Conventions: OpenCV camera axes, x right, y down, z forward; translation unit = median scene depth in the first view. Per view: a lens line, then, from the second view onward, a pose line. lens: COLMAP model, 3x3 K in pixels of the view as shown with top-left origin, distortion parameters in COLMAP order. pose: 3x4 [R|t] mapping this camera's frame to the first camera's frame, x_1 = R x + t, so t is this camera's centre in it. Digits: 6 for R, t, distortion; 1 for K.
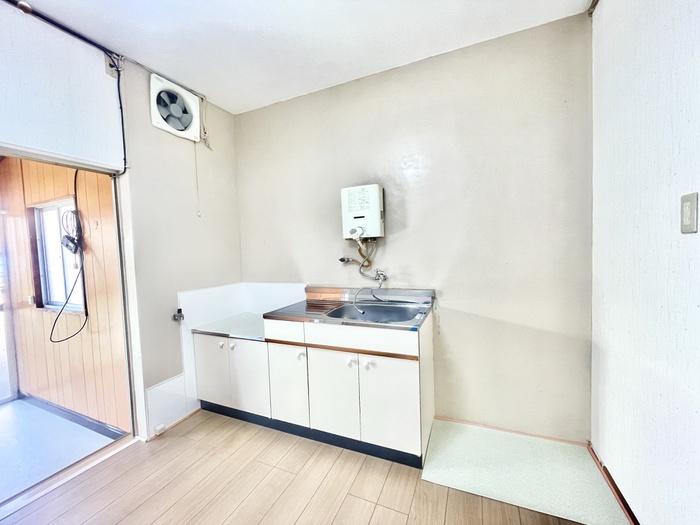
lens RADIAL K [[283.3, 0, 350.3], [0, 283.3, 262.1], [0, 0, 1]] dist [-0.002758, 0.000701]
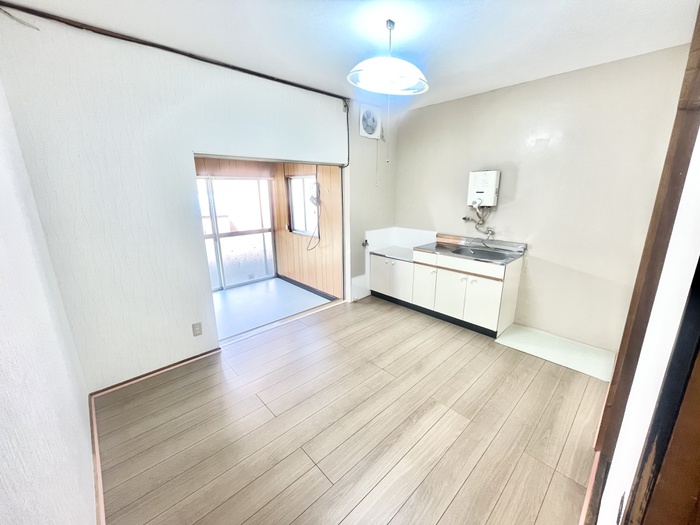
lens RADIAL K [[283.3, 0, 347.7], [0, 283.3, 261.8], [0, 0, 1]] dist [-0.002758, 0.000701]
pose [[0.920844, 0.126217, -0.368938, -0.015722], [-0.046945, 0.975166, 0.216442, -0.089410], [0.387094, -0.181989, 0.903902, -0.738003]]
